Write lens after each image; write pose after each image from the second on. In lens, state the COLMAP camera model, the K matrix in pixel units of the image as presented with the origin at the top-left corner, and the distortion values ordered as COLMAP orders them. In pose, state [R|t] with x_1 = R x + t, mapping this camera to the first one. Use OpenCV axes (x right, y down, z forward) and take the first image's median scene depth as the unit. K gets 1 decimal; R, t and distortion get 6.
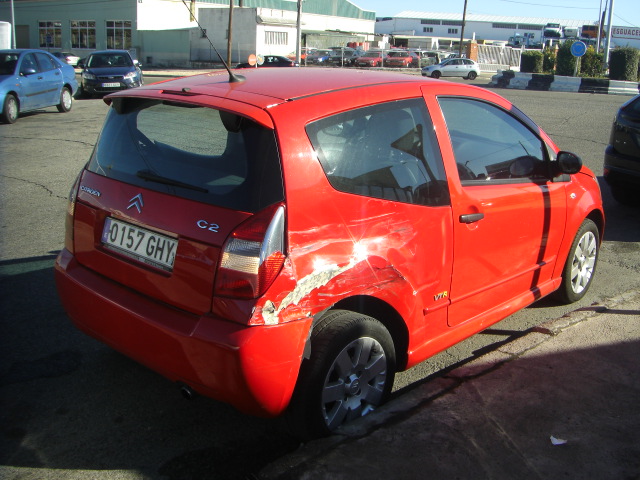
lens RADIAL K [[749.9, 0, 318.7], [0, 749.9, 239.7], [0, 0, 1]] dist [-0.137904, 0.000000]
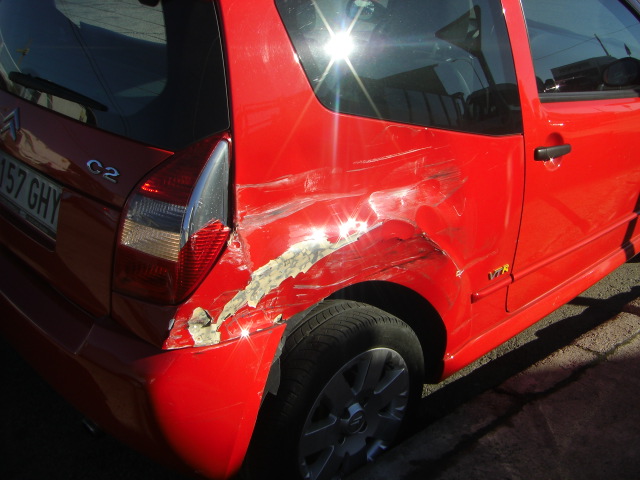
lens RADIAL K [[749.9, 0, 335.6], [0, 749.9, 242.7], [0, 0, 1]] dist [-0.137904, 0.000000]
pose [[0.998786, 0.031448, -0.037903, 0.049299], [-0.025559, 0.988821, 0.146904, -0.046017], [0.042099, -0.145757, 0.988424, 0.389933]]
